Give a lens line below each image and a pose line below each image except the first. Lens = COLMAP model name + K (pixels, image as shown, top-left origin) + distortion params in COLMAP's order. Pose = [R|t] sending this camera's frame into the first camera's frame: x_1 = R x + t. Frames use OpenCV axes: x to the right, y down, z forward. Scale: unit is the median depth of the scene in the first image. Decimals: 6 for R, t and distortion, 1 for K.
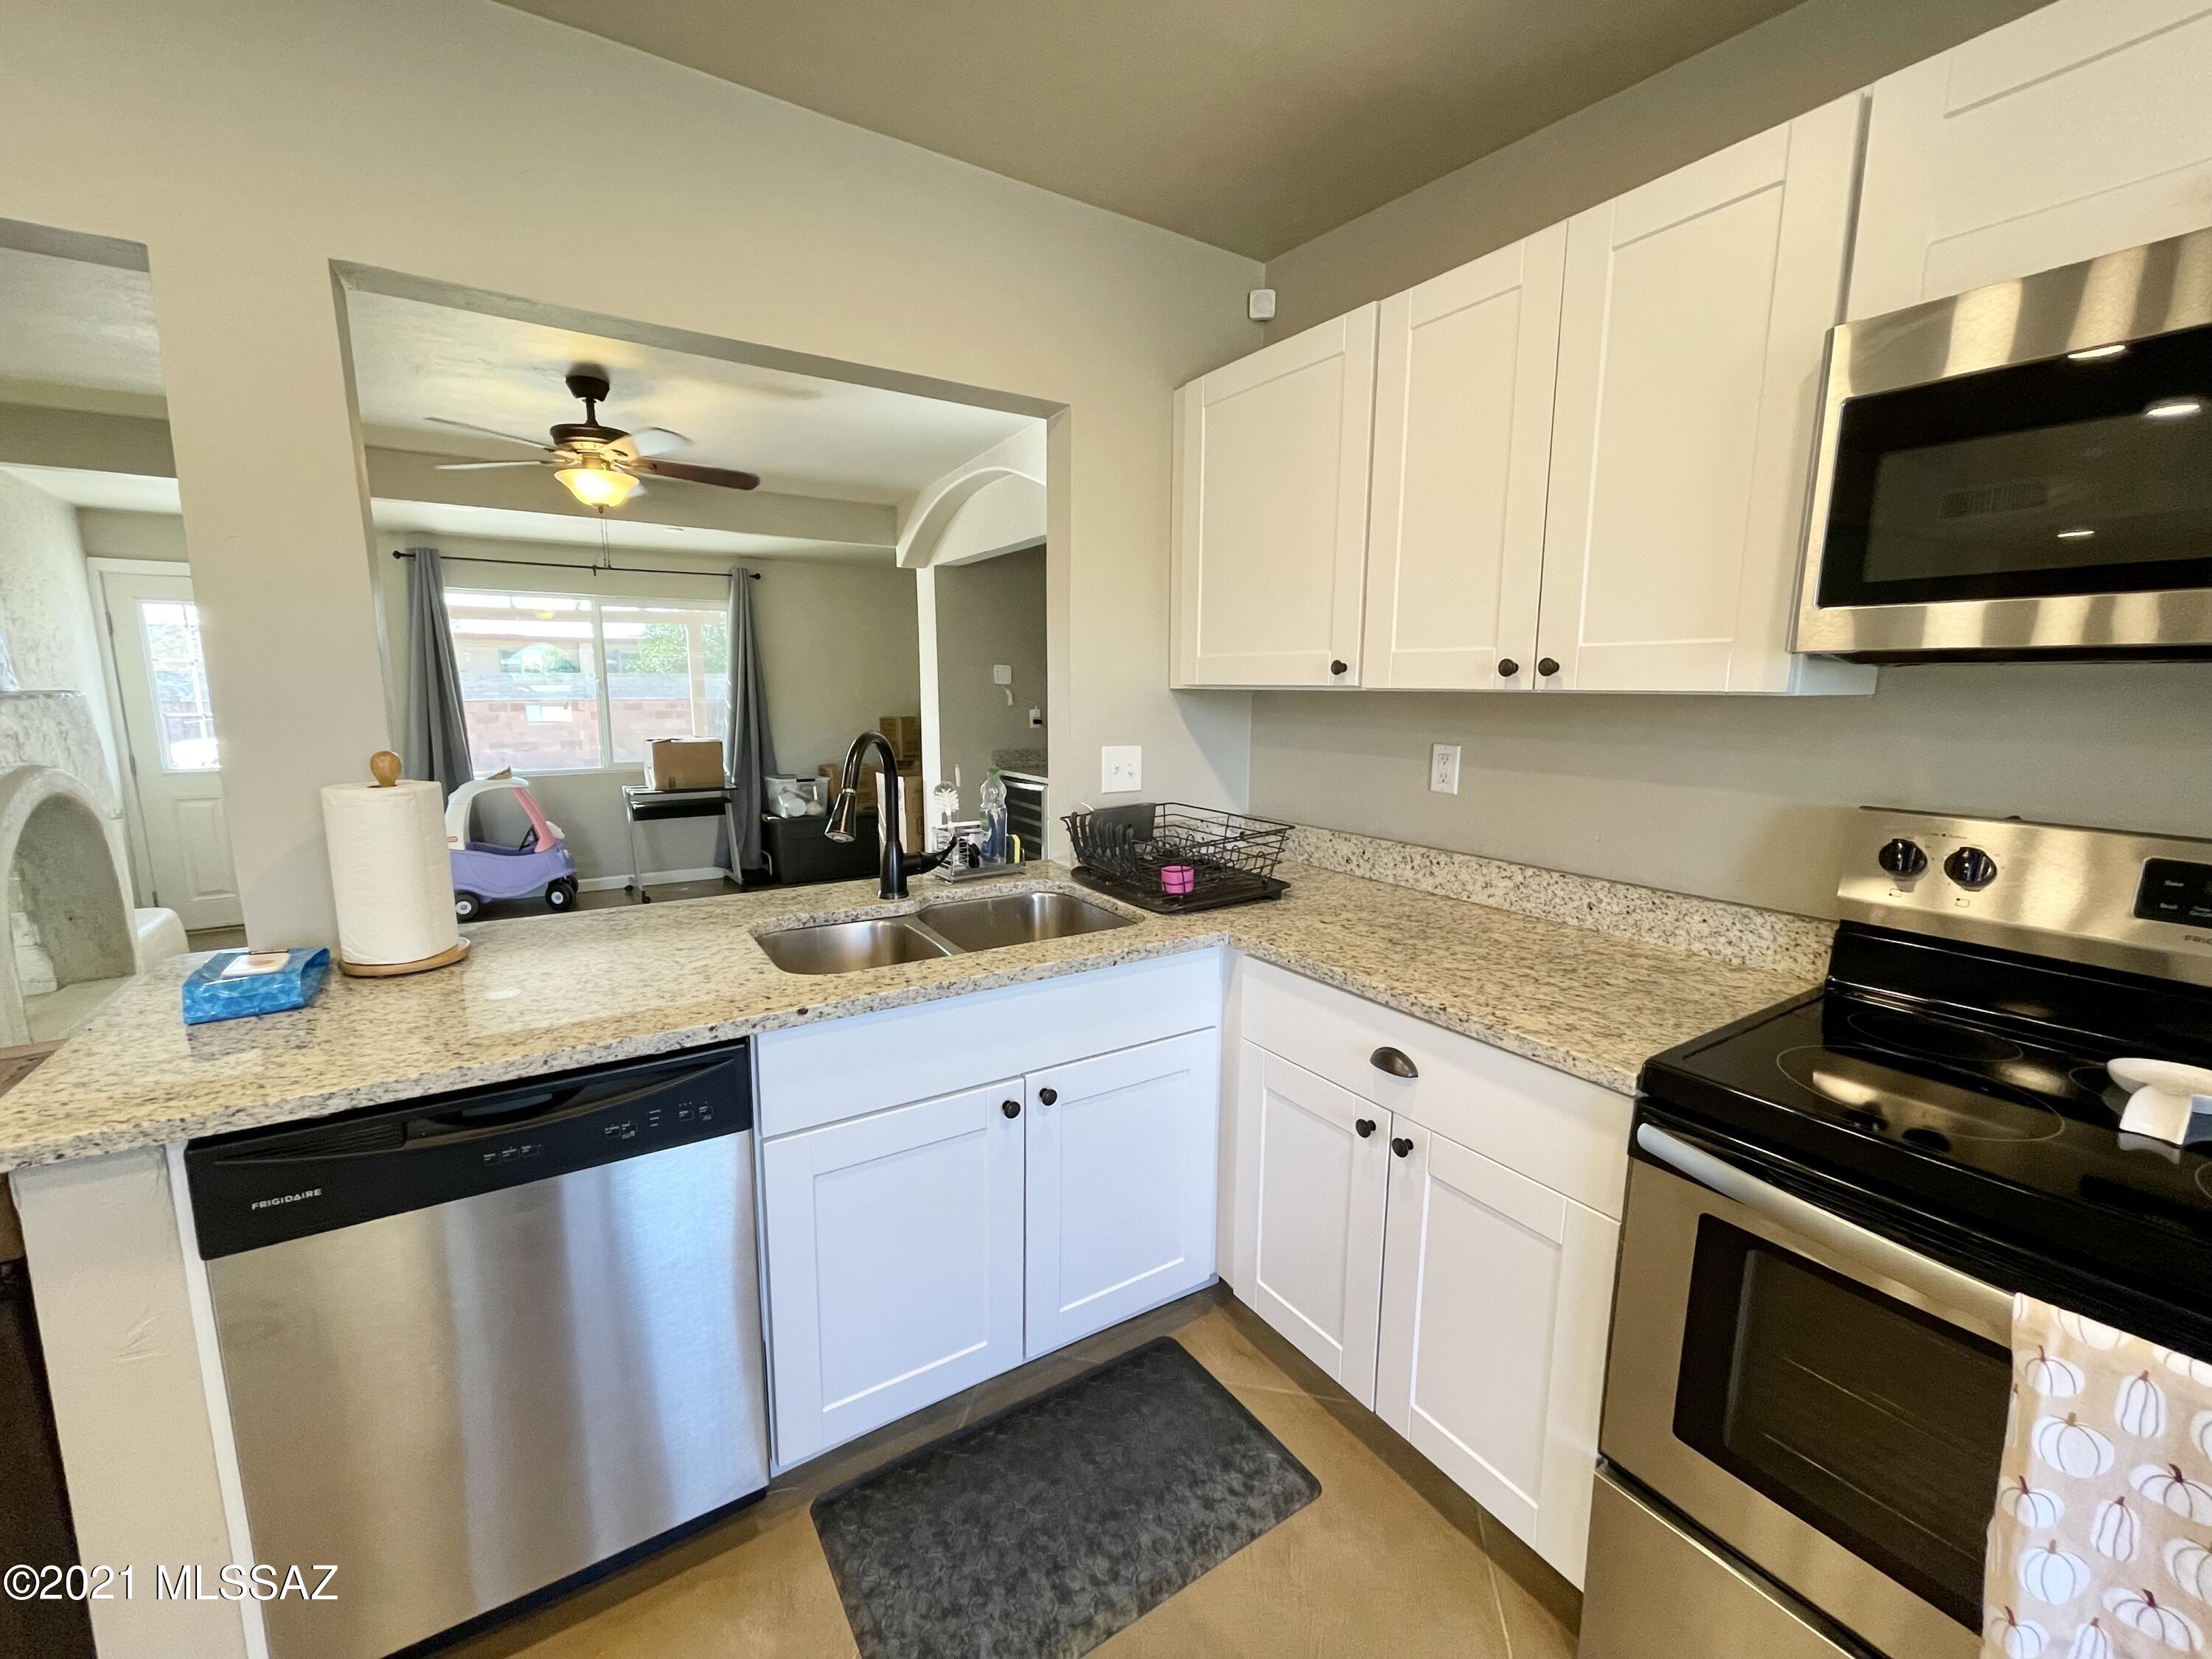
lens RADIAL K [[892.8, 0, 1105.4], [0, 892.8, 828.1], [0, 0, 1]] dist [-0.005731, 0.001659]
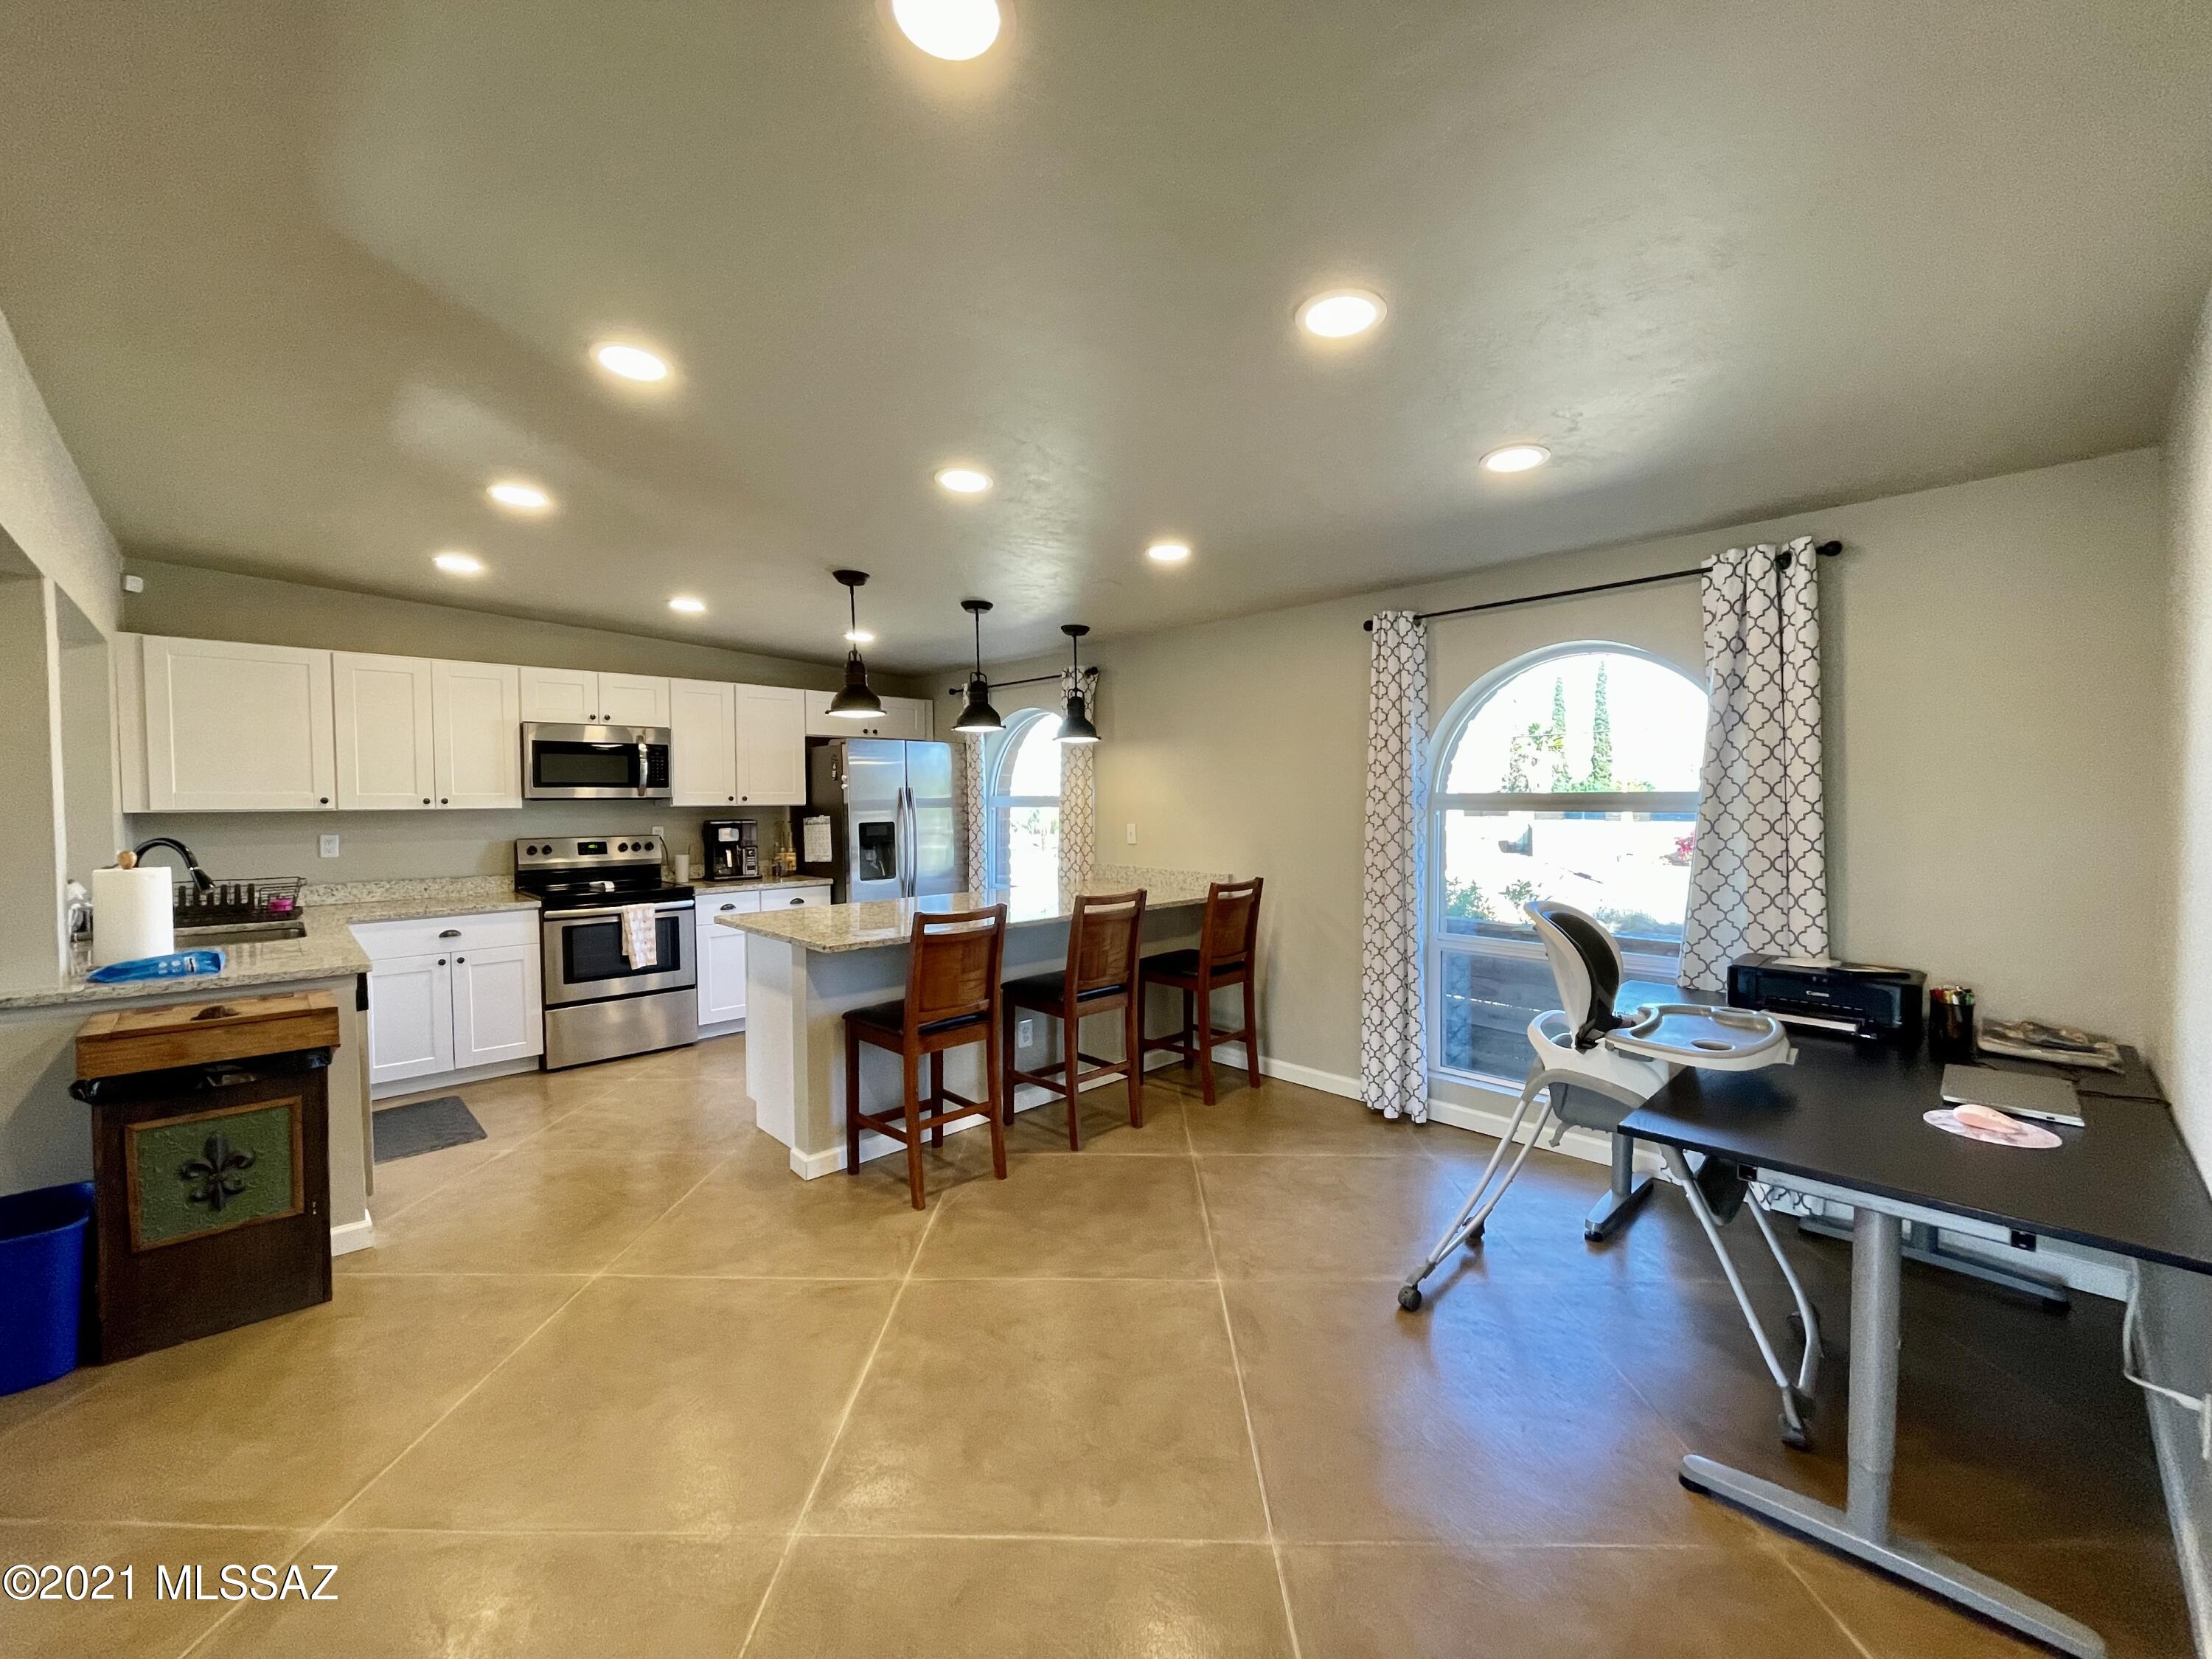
lens RADIAL K [[892.8, 0, 1100.2], [0, 892.8, 829.1], [0, 0, 1]] dist [-0.005731, 0.001659]
pose [[-0.182167, -0.038724, 0.982505, -2.755680], [0.162493, 0.984300, 0.068923, 0.063400], [-0.969748, 0.172206, -0.173014, -0.588291]]
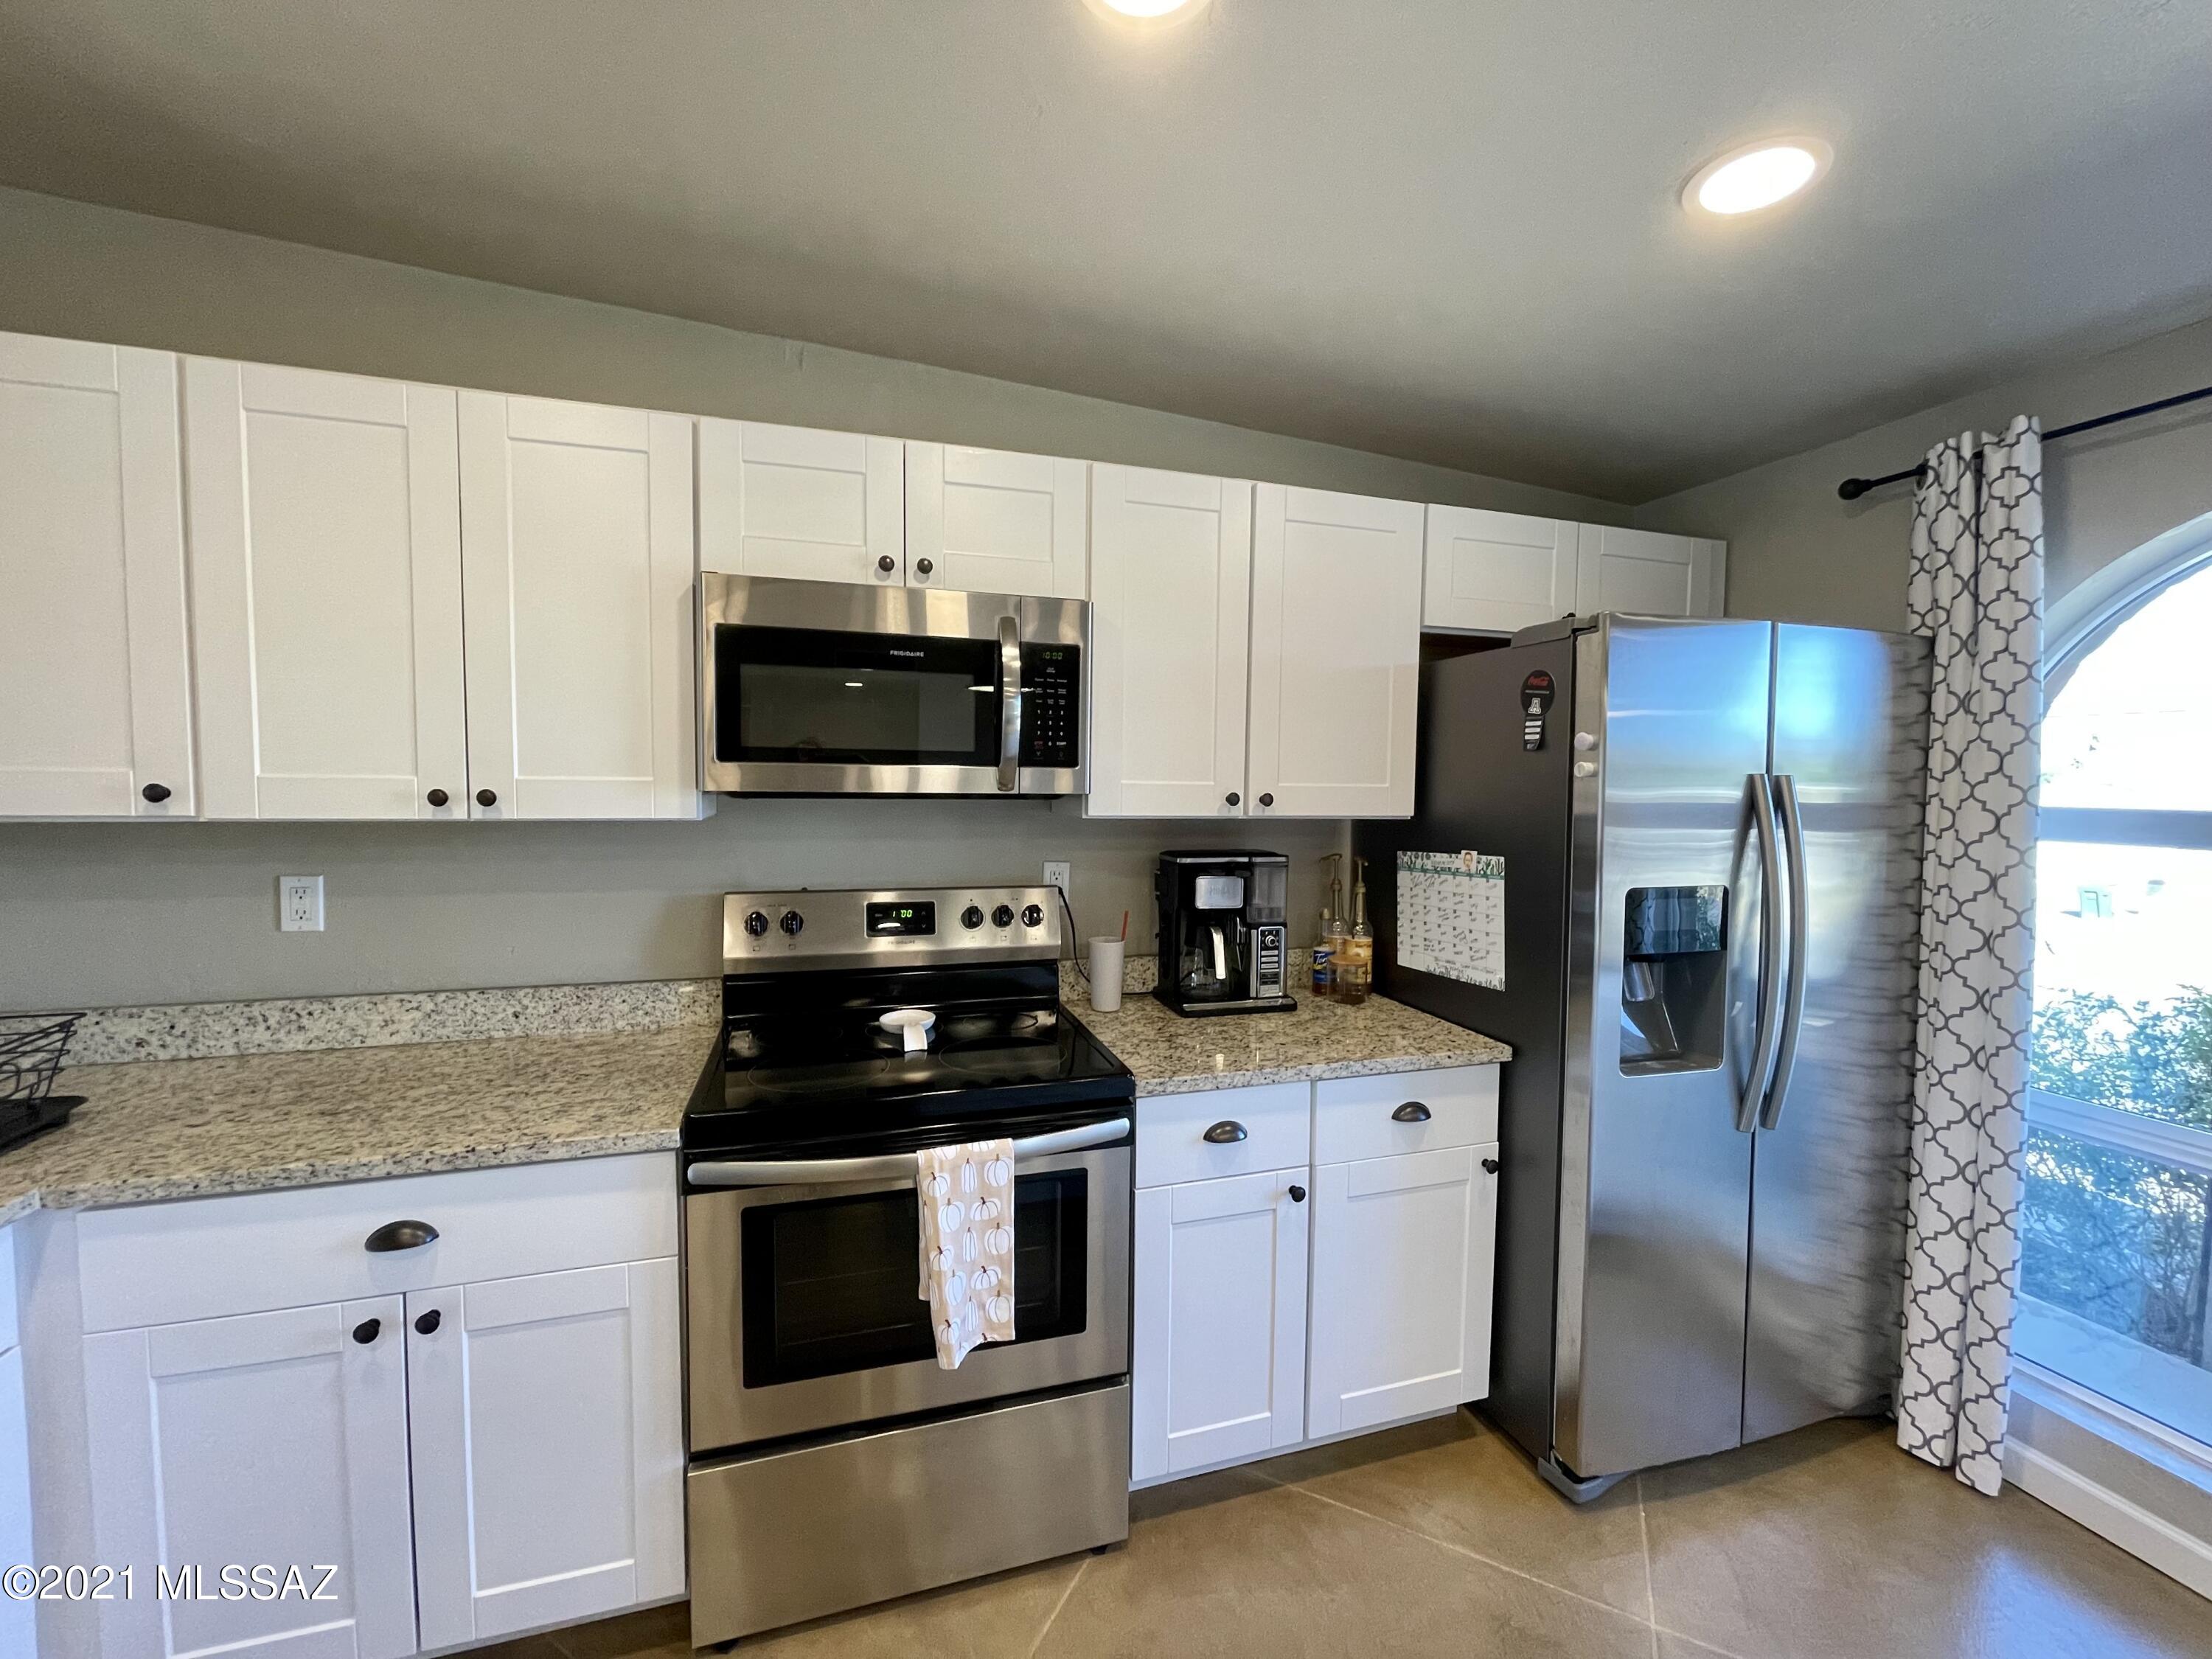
lens RADIAL K [[892.8, 0, 1098.6], [0, 892.8, 827.8], [0, 0, 1]] dist [-0.005731, 0.001659]
pose [[0.277695, -0.054016, 0.959149, -0.301208], [0.143842, 0.989500, 0.014079, -0.053985], [-0.949839, 0.134056, 0.282549, 0.021421]]
